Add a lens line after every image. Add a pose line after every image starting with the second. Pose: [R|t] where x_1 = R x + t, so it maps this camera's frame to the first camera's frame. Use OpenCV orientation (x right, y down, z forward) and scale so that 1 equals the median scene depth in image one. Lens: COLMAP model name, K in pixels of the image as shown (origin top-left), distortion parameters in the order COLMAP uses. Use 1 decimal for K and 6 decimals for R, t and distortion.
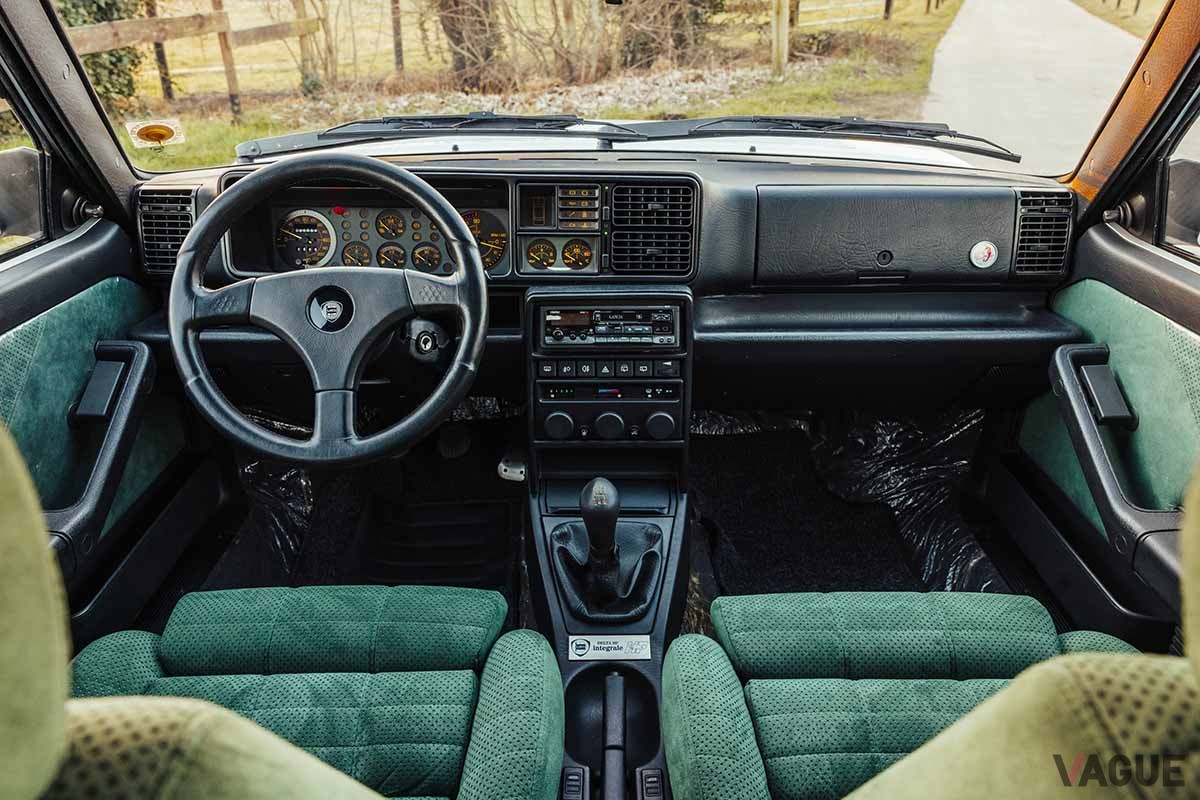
lens RADIAL K [[816.6, 0, 600.0], [0, 816.6, 400.0], [0, 0, 1]] dist [-0.002194, -0.001424]
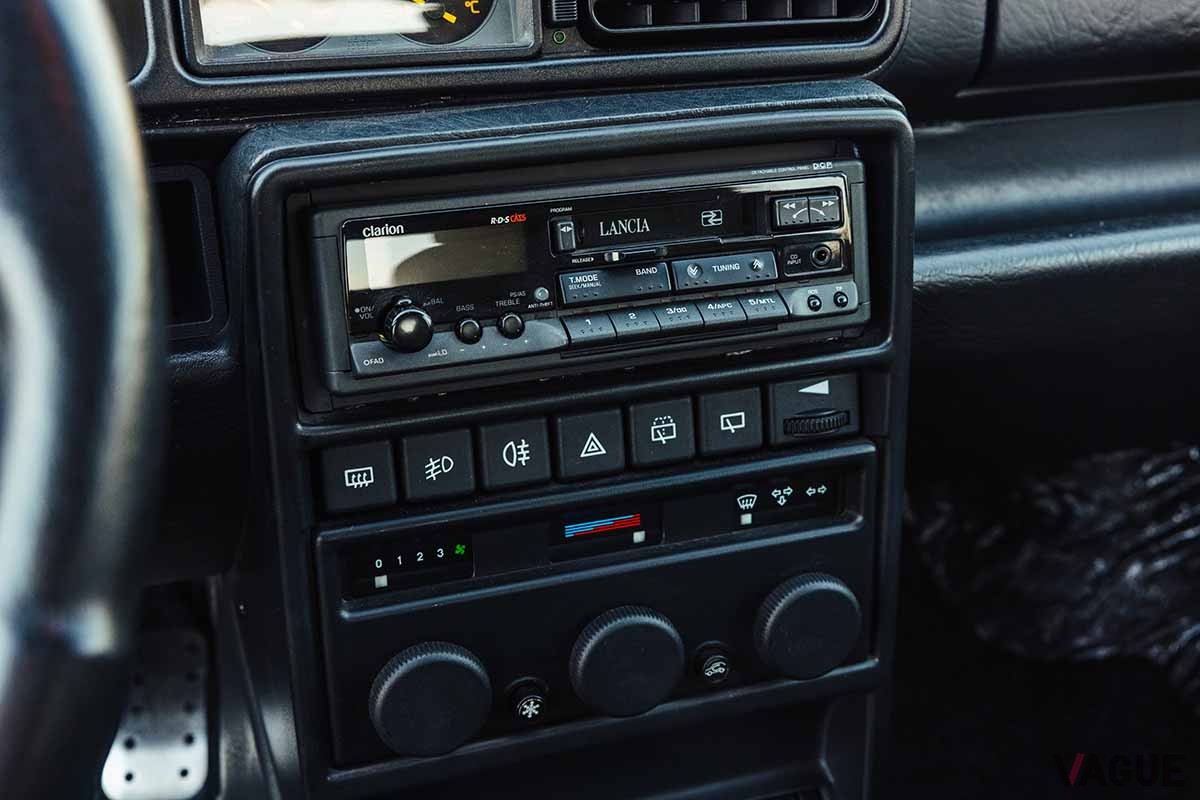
lens RADIAL K [[1393.2, 0, 600.0], [0, 1393.2, 400.0], [0, 0, 1]] dist [0.019275, 0.010235]
pose [[0.948558, -0.132319, 0.287627, -0.112167], [0.134570, 0.990831, 0.012022, -0.056703], [-0.286580, 0.027303, 0.957667, 0.602964]]
